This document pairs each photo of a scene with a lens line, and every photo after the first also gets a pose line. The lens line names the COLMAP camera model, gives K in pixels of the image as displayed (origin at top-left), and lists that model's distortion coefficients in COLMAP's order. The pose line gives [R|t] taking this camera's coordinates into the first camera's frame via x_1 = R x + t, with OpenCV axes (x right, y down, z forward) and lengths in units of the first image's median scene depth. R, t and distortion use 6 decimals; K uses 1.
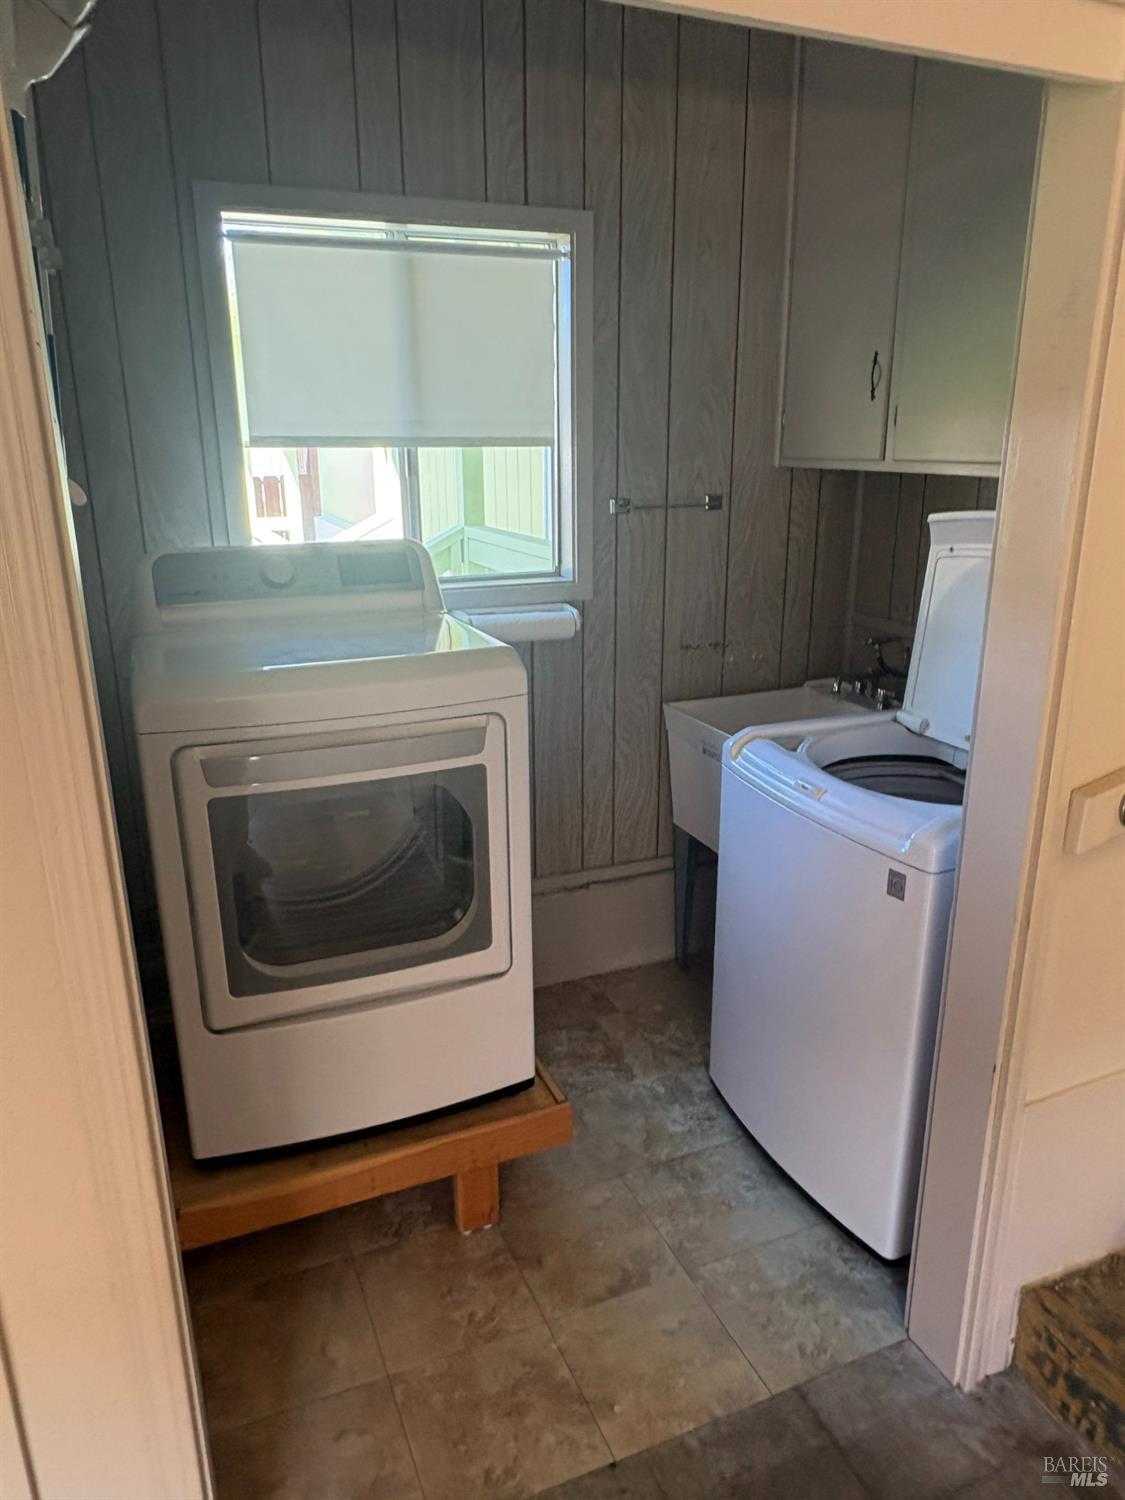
lens RADIAL K [[1040.8, 0, 564.3], [0, 1040.8, 751.8], [0, 0, 1]] dist [-0.008289, 0.007462]
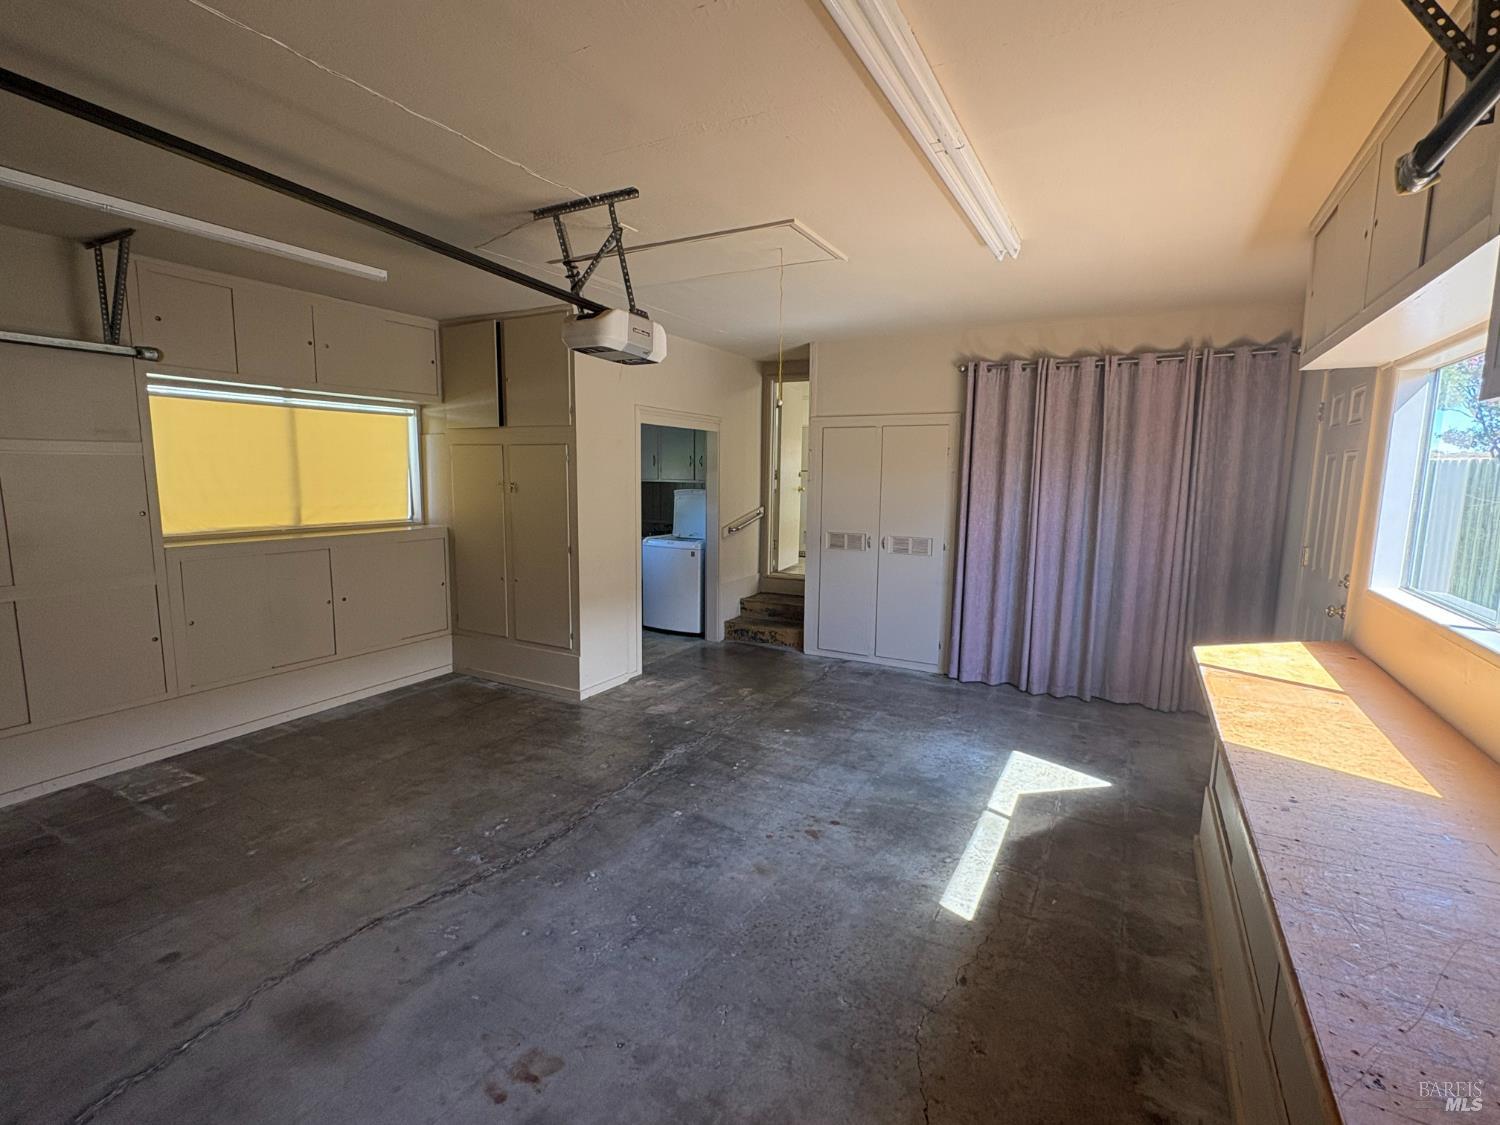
lens RADIAL K [[699.1, 0, 753.8], [0, 699.1, 563.2], [0, 0, 1]] dist [0.000492, -0.001736]
pose [[0.784838, -0.064894, 0.616294, -1.728550], [0.166640, 0.979972, -0.109025, 0.642370], [-0.596876, 0.188266, 0.779933, -2.081243]]
